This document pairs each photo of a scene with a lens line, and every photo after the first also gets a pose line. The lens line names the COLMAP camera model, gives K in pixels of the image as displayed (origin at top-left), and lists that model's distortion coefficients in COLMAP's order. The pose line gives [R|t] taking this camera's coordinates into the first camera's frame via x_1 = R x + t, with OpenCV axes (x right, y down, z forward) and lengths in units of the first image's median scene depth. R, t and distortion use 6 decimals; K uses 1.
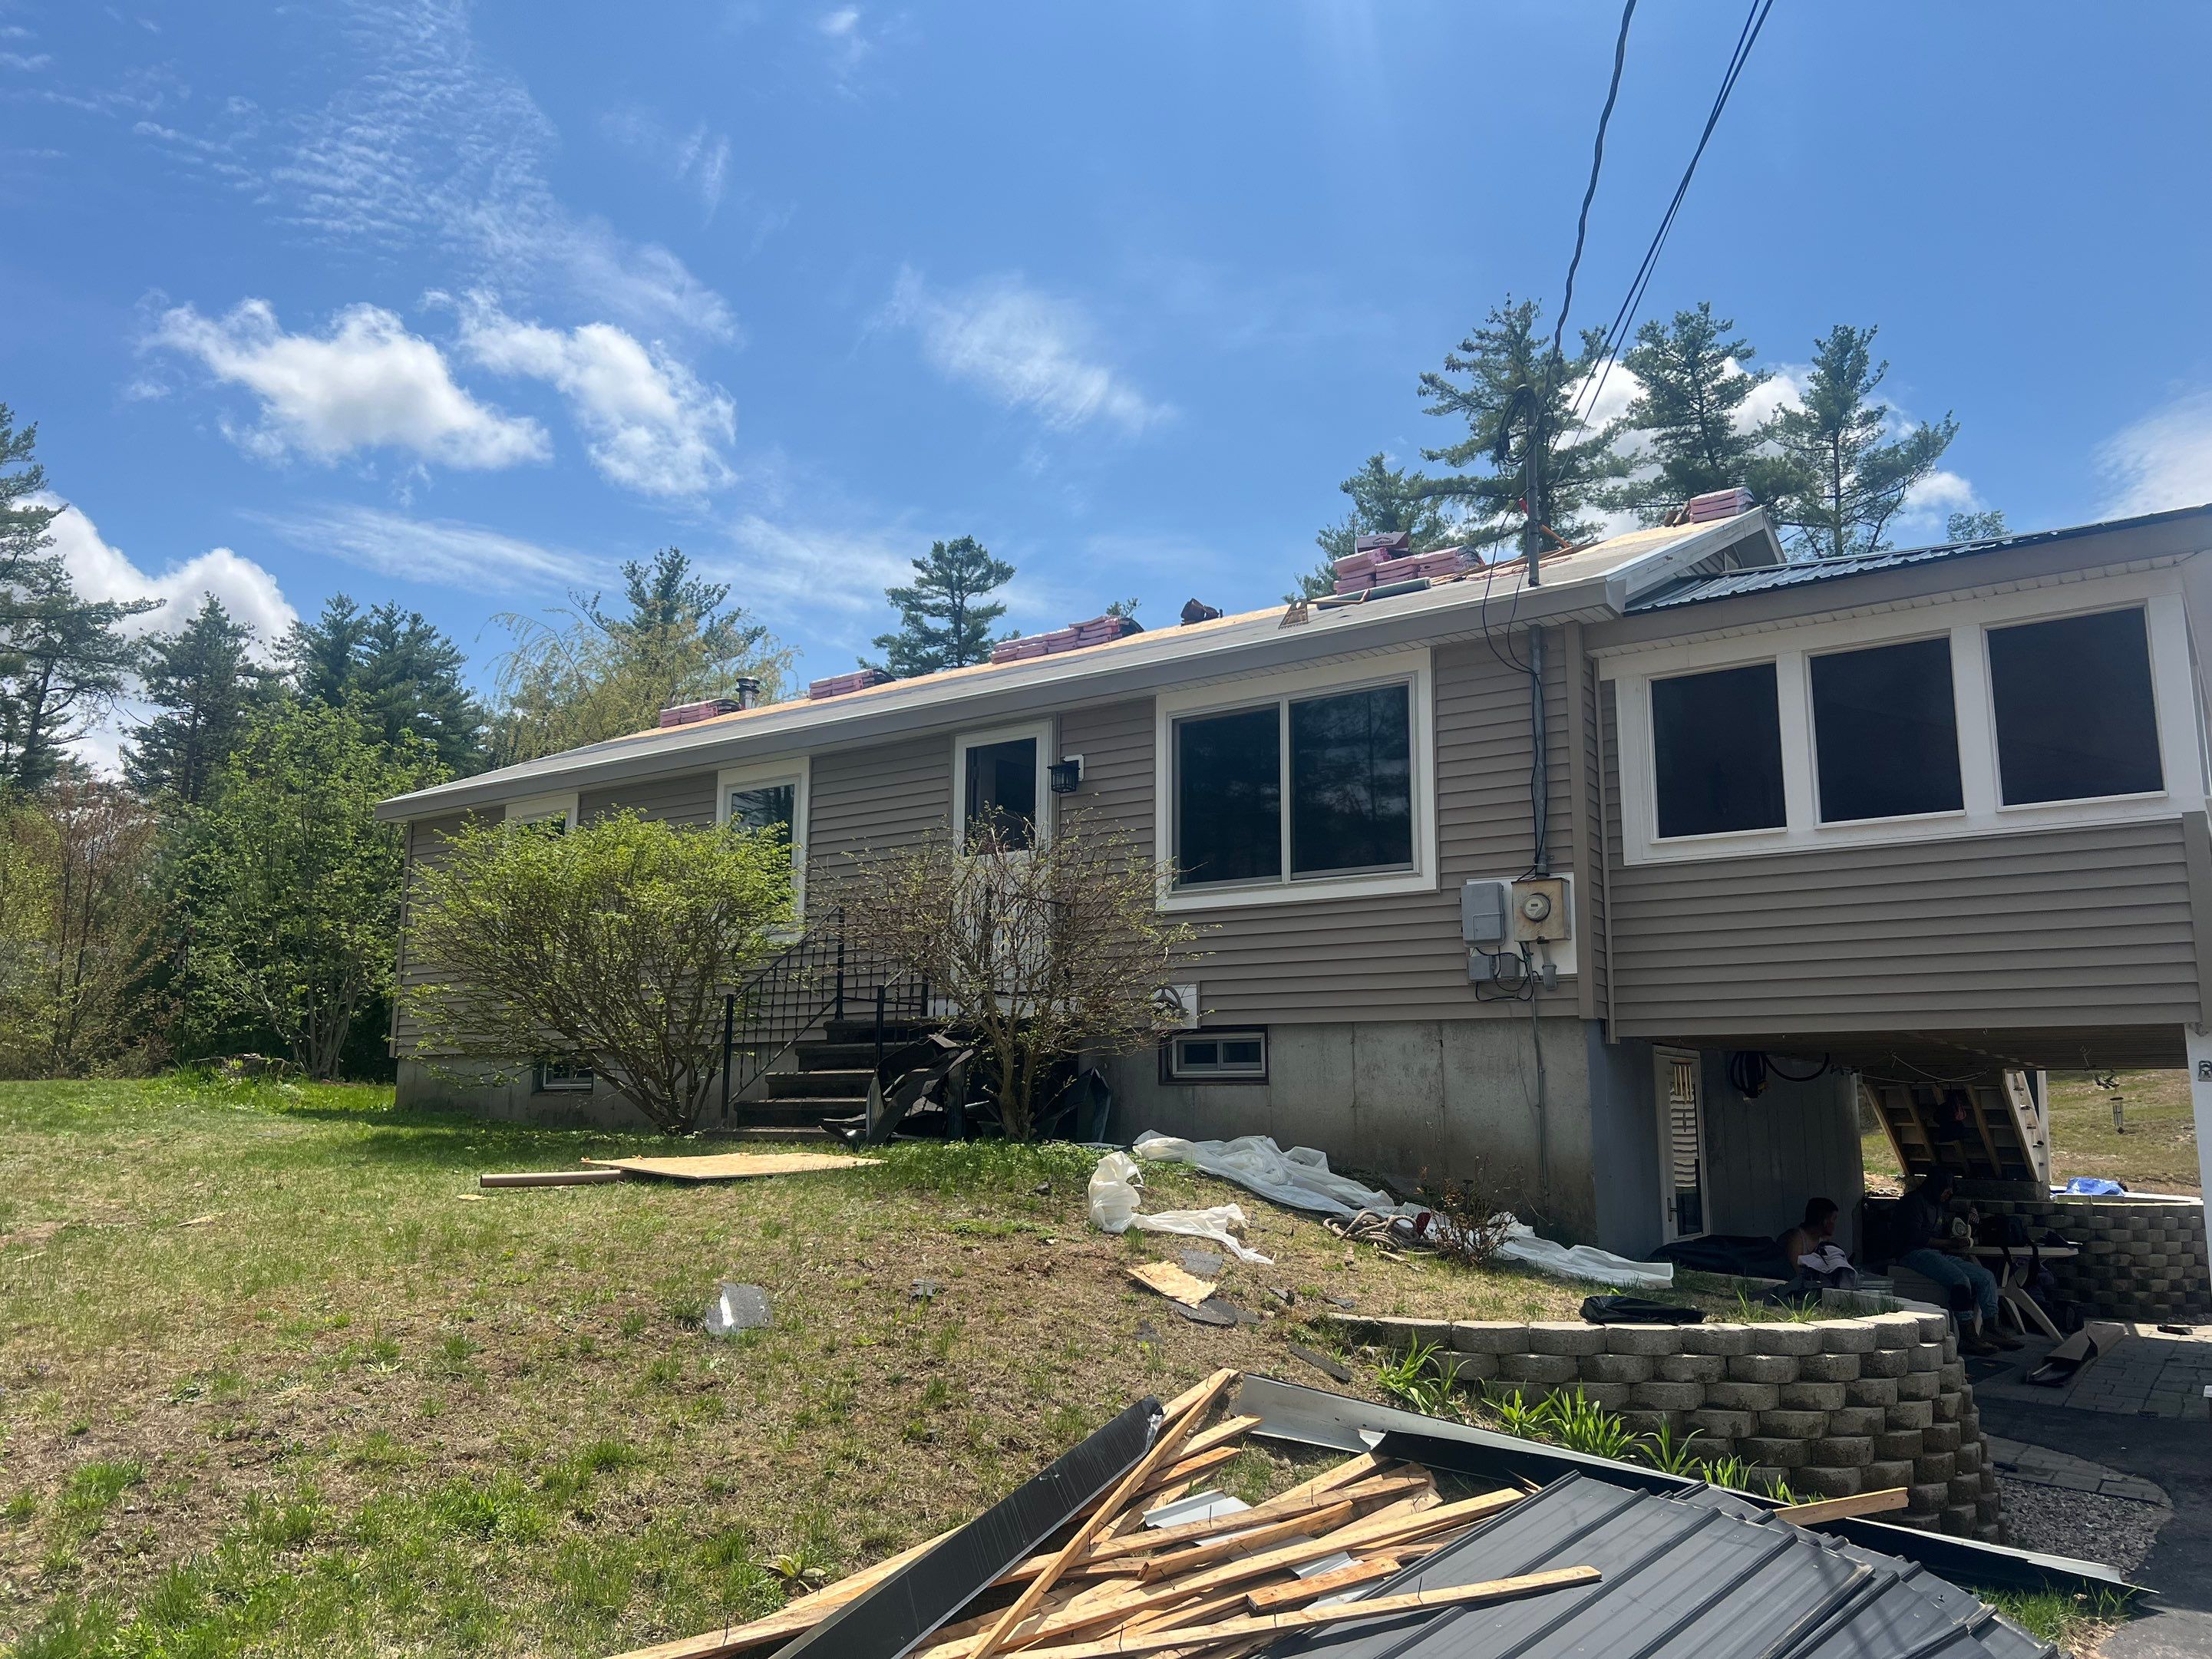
lens RADIAL K [[1737.7, 0, 1106.0], [0, 1737.7, 829.5], [0, 0, 1]] dist [0.027123, 0.000655]
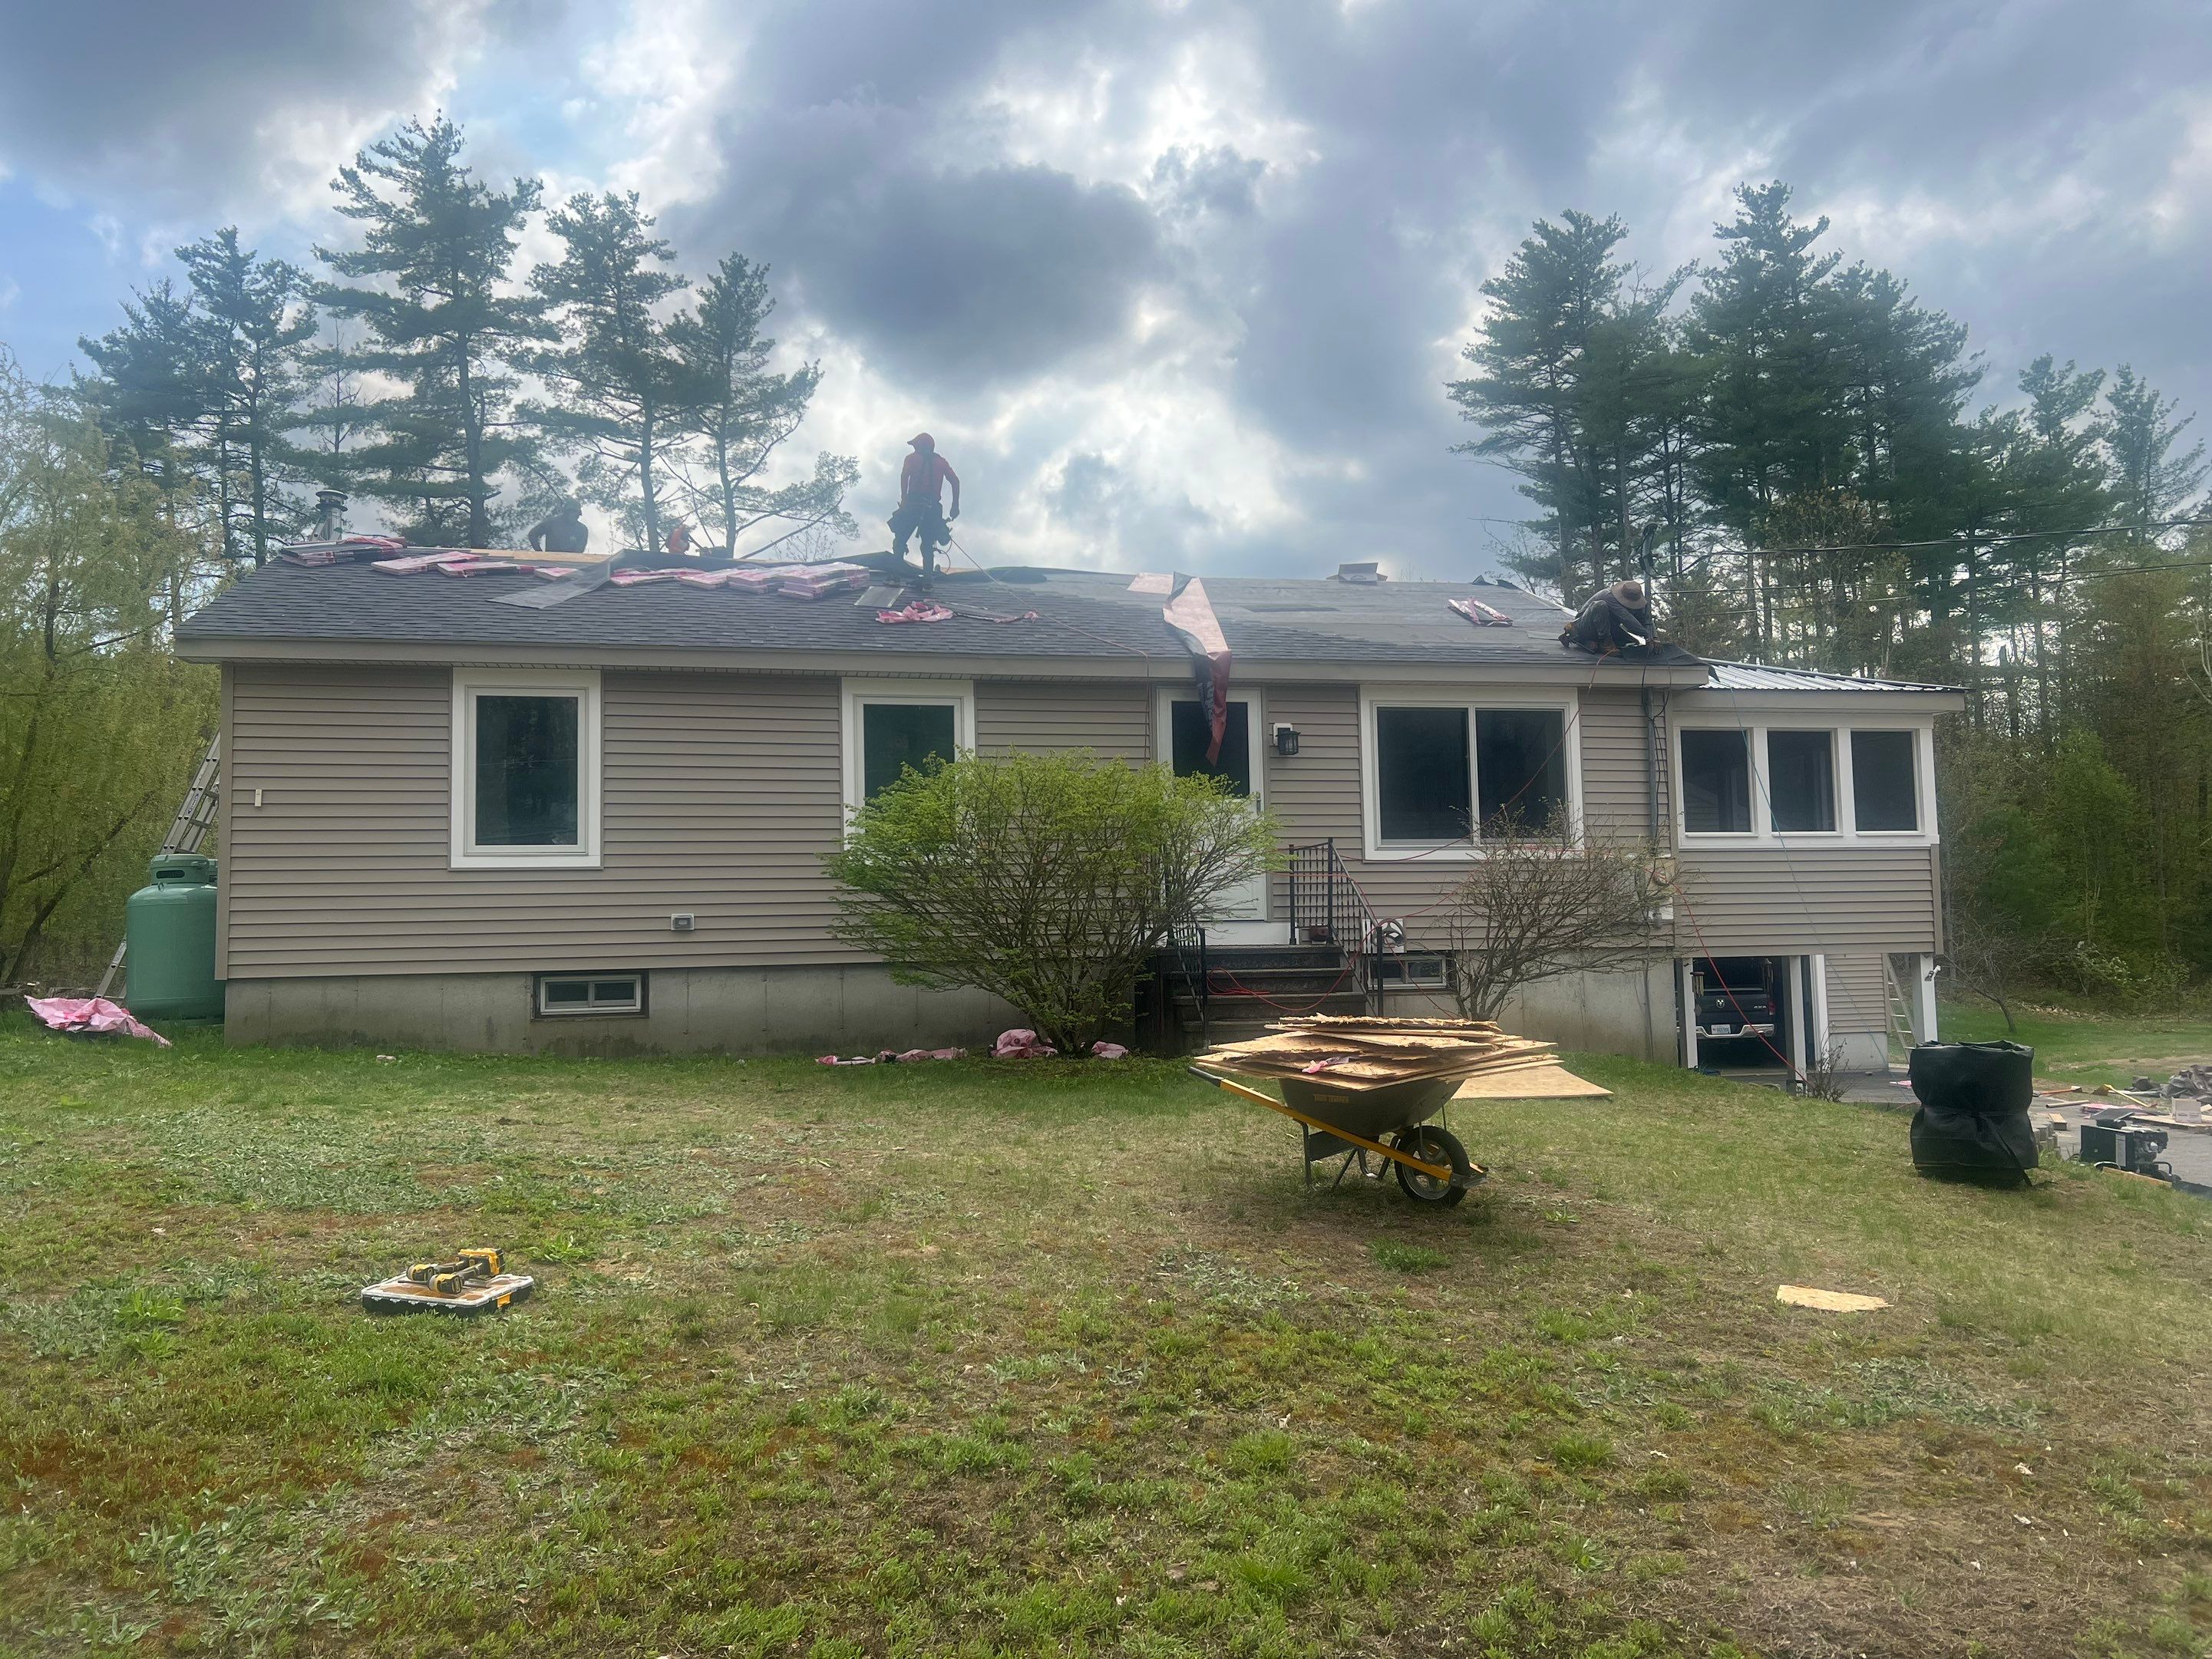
lens RADIAL K [[1737.7, 0, 1106.0], [0, 1737.7, 829.5], [0, 0, 1]] dist [0.027123, 0.000655]
pose [[0.647824, 0.034611, 0.761004, -0.252600], [-0.105831, 0.993369, 0.044912, -0.002544], [-0.754403, -0.109633, 0.647191, 0.078633]]
